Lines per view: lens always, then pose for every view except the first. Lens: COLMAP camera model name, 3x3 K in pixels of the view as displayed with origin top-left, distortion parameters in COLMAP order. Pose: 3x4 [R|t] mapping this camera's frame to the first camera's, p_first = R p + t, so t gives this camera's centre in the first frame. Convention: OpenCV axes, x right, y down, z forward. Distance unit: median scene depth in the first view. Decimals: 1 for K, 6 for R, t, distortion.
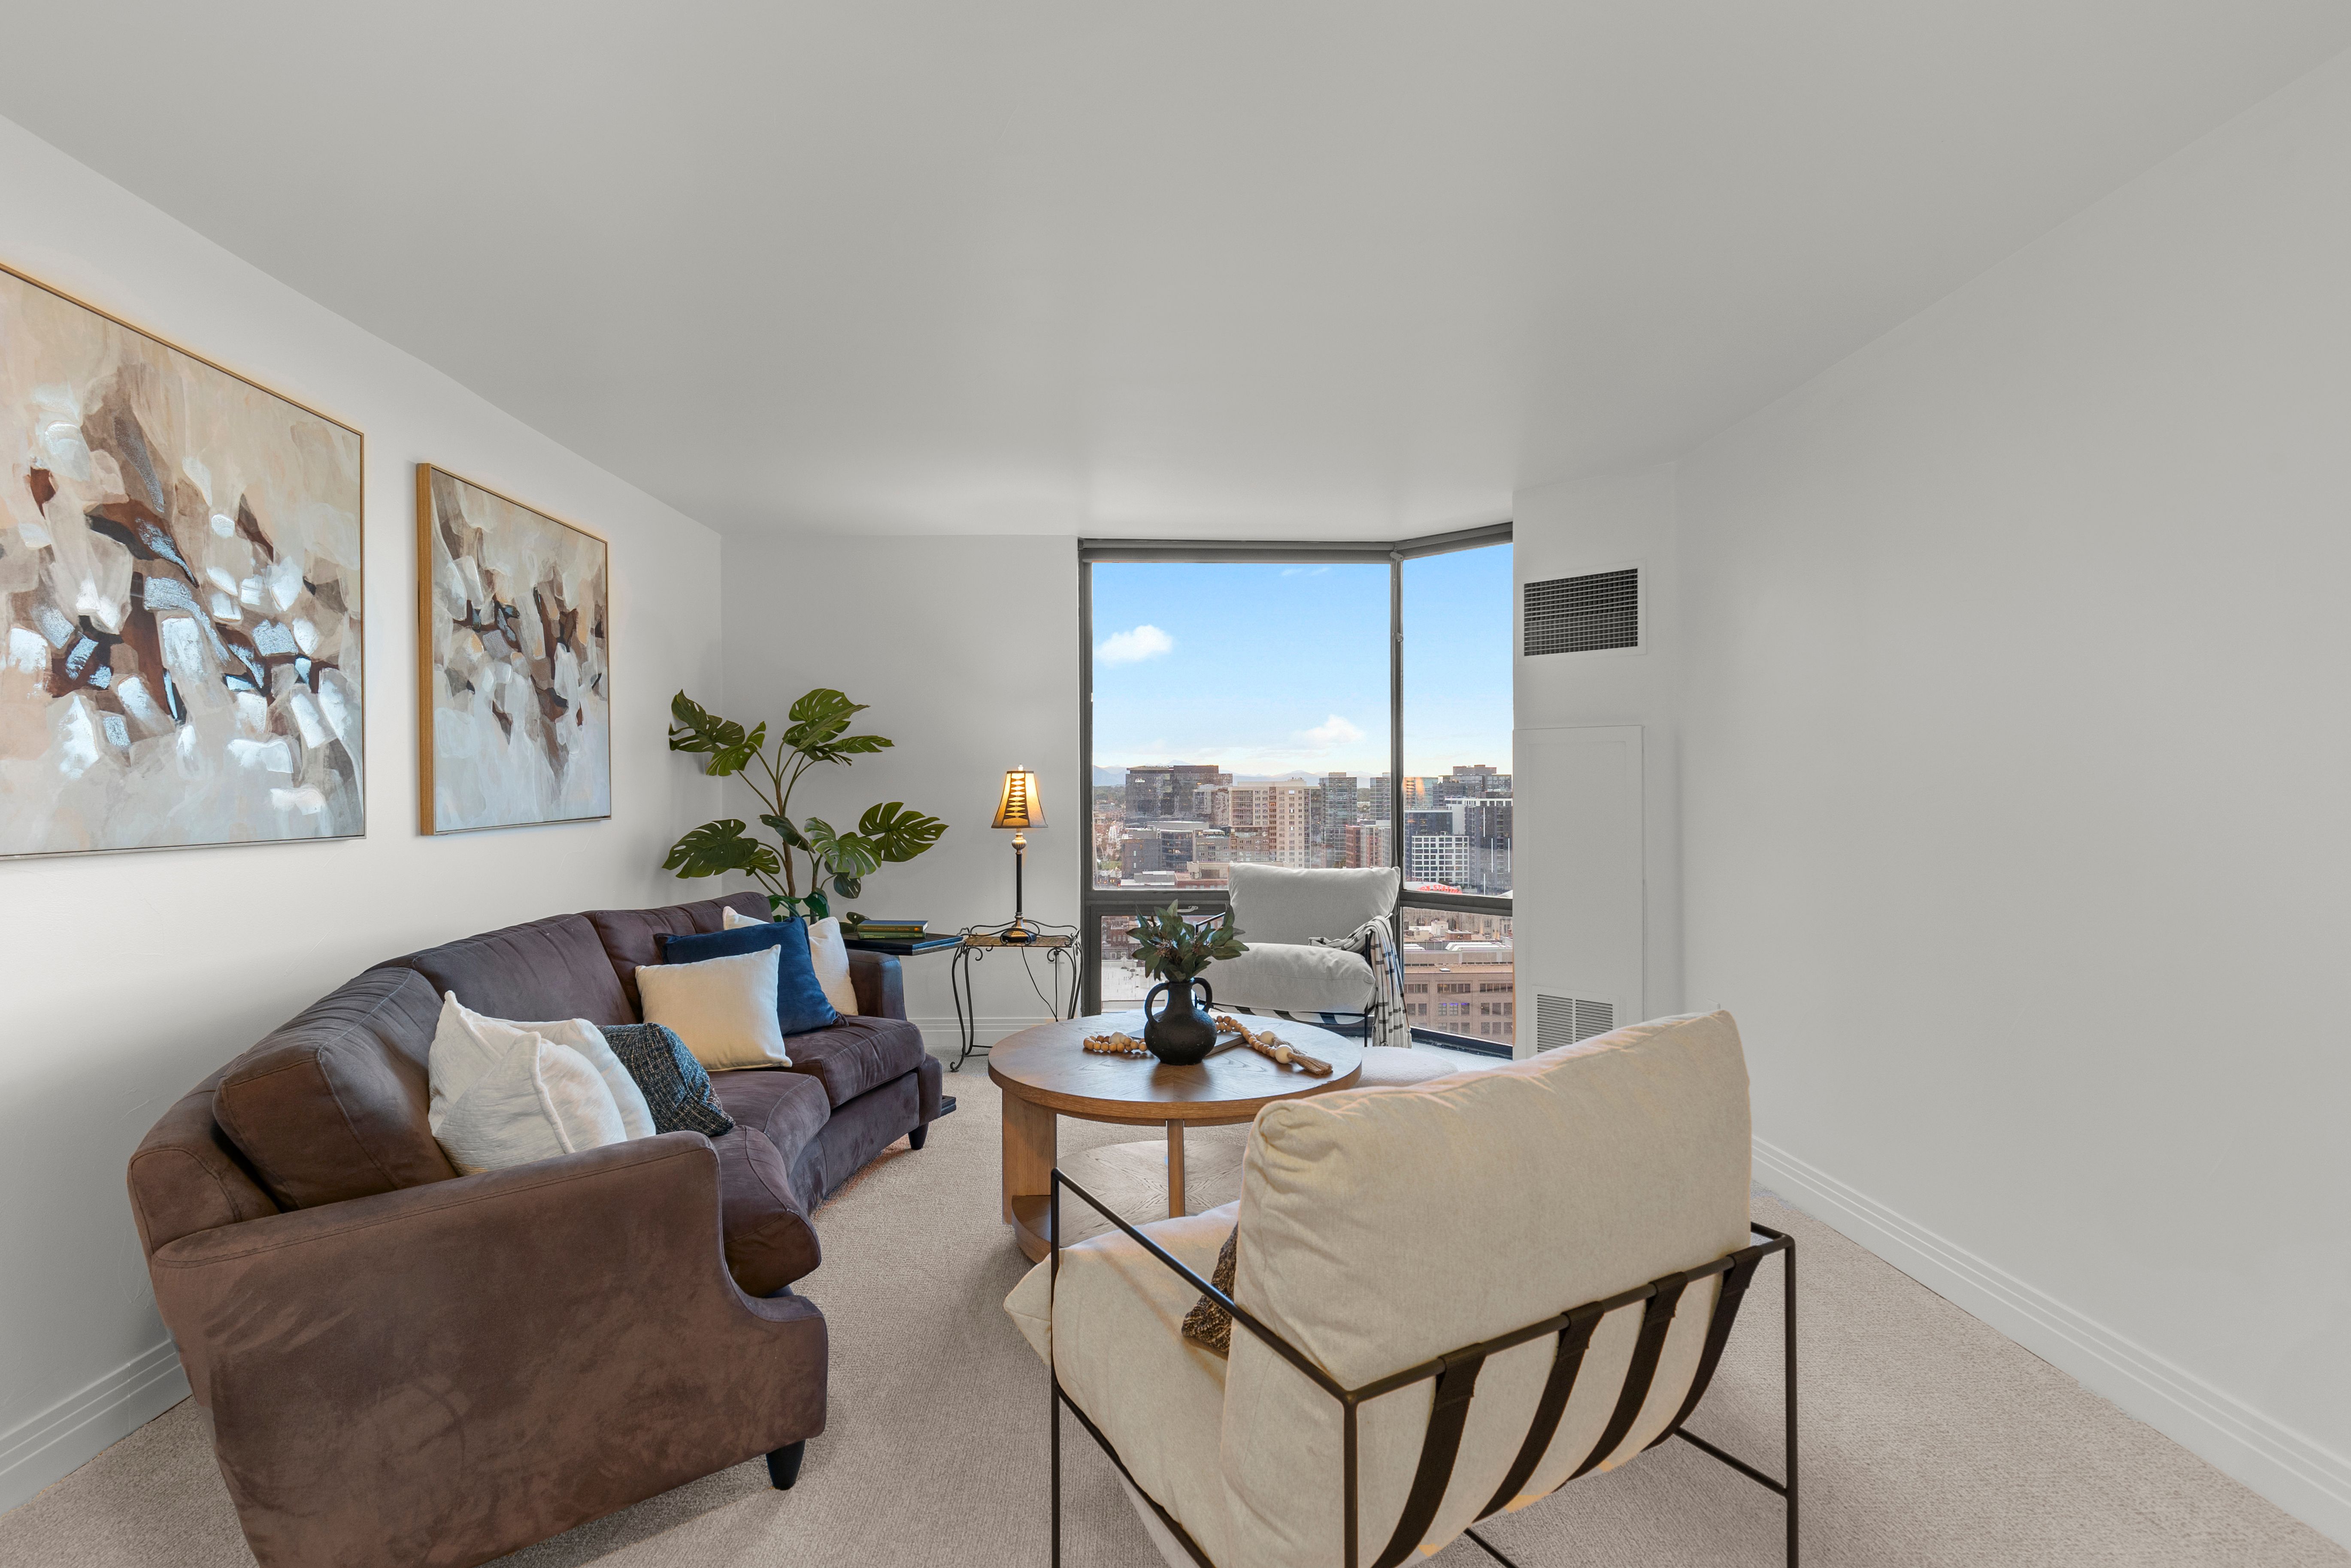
lens RADIAL K [[1088.3, 0, 1175.5], [0, 1088.3, 784.0], [0, 0, 1]] dist [-0.001091, -0.000883]
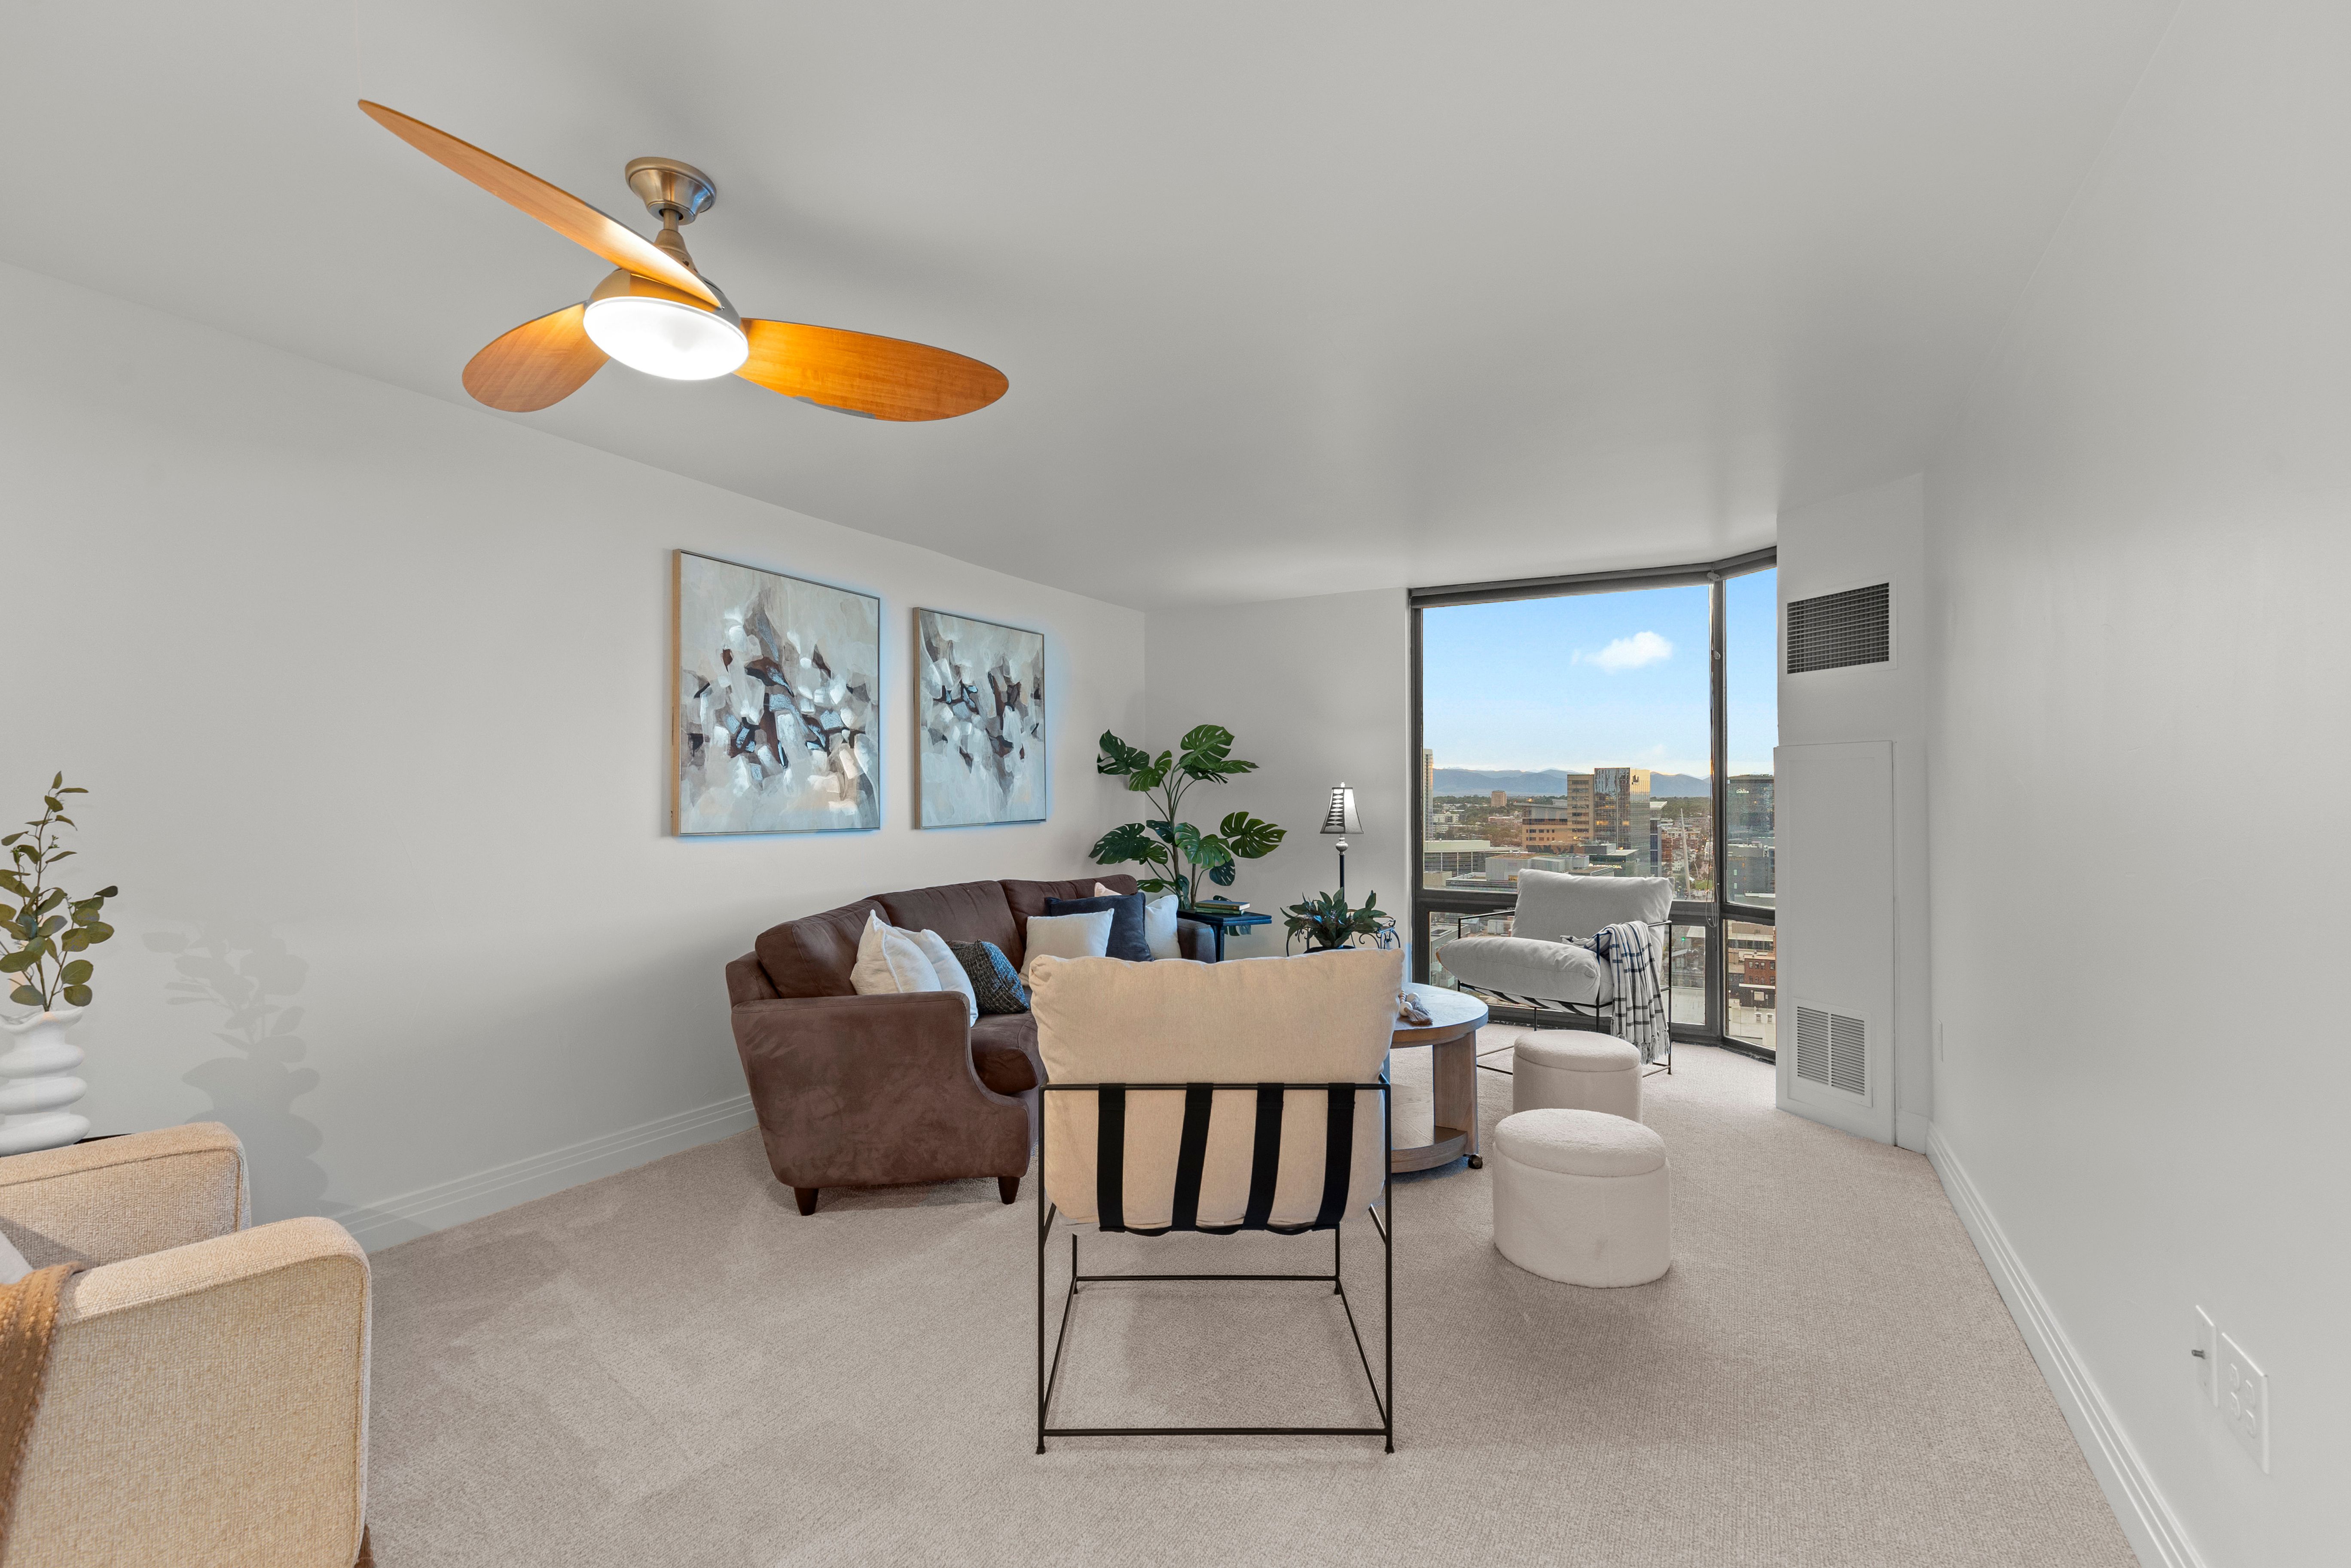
lens RADIAL K [[1088.3, 0, 1175.5], [0, 1088.3, 784.0], [0, 0, 1]] dist [-0.001091, -0.000883]
pose [[0.865390, -0.003856, -0.501083, 0.491967], [-0.000638, 0.999961, -0.008798, -0.007519], [0.501098, 0.007934, 0.865354, -0.249210]]
